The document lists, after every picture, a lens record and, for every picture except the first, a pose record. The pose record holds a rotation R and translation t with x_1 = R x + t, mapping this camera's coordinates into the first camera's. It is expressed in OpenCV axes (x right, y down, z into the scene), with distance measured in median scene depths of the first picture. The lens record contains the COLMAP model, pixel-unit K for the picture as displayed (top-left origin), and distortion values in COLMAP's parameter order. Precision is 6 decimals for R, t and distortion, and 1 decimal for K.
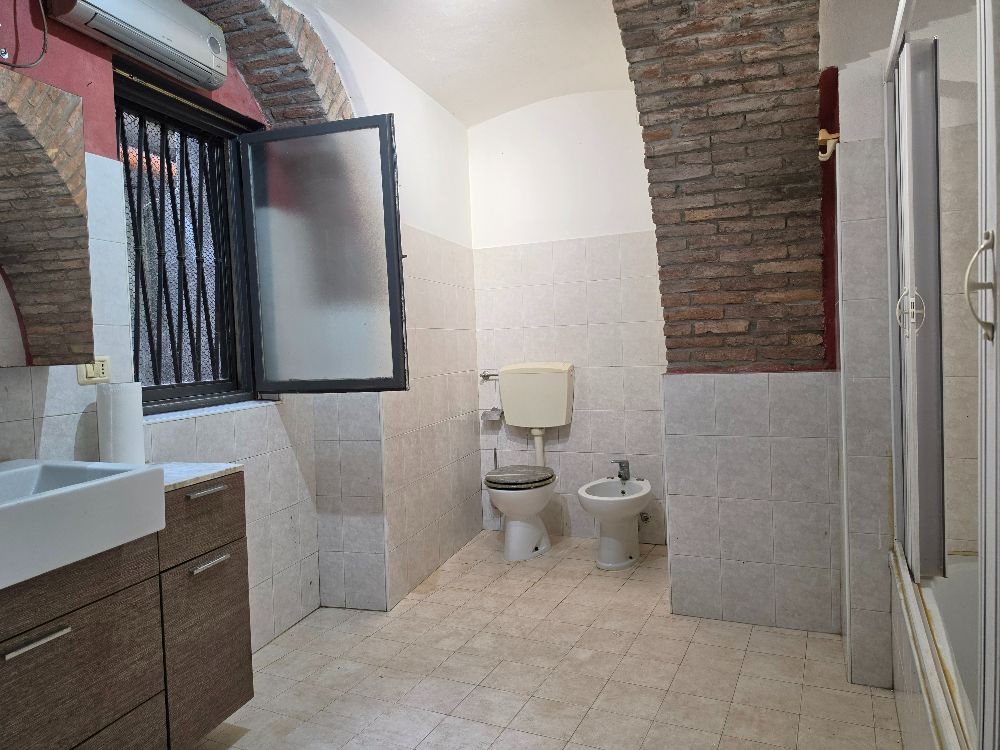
lens RADIAL K [[697.7, 0, 502.3], [0, 697.7, 366.1], [0, 0, 1]] dist [0.064996, -0.088319]
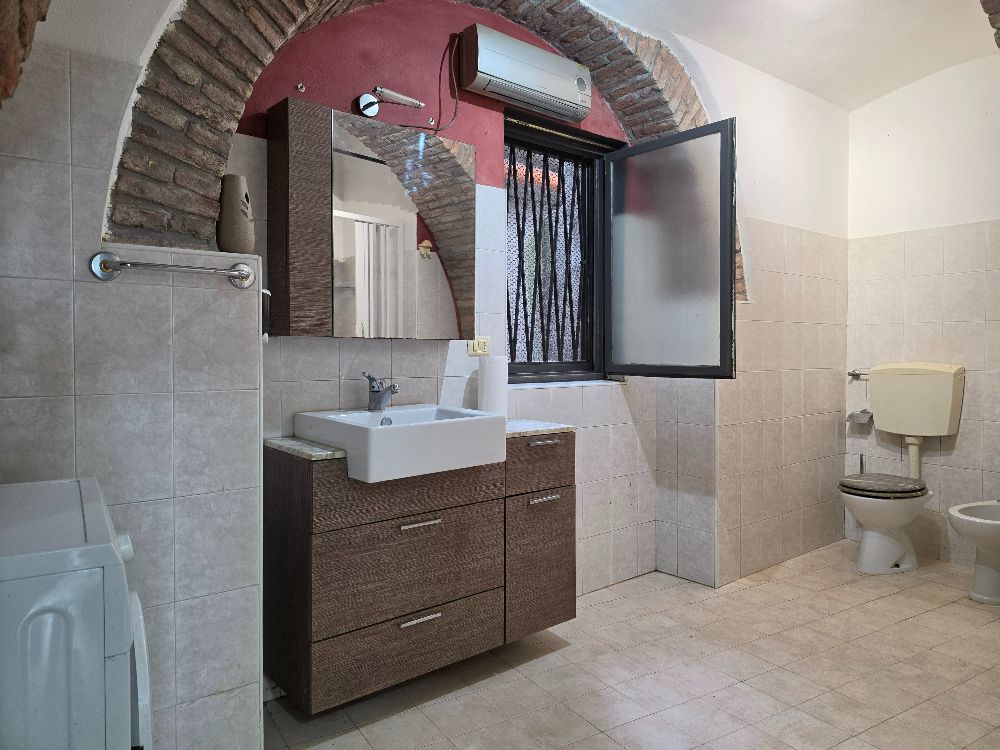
lens RADIAL K [[697.7, 0, 502.3], [0, 697.7, 366.1], [0, 0, 1]] dist [0.064996, -0.088319]
pose [[0.840651, 0.049809, -0.539281, 0.133397], [-0.049150, 0.998669, 0.015623, 0.015692], [0.539342, 0.013372, 0.841981, -0.076124]]
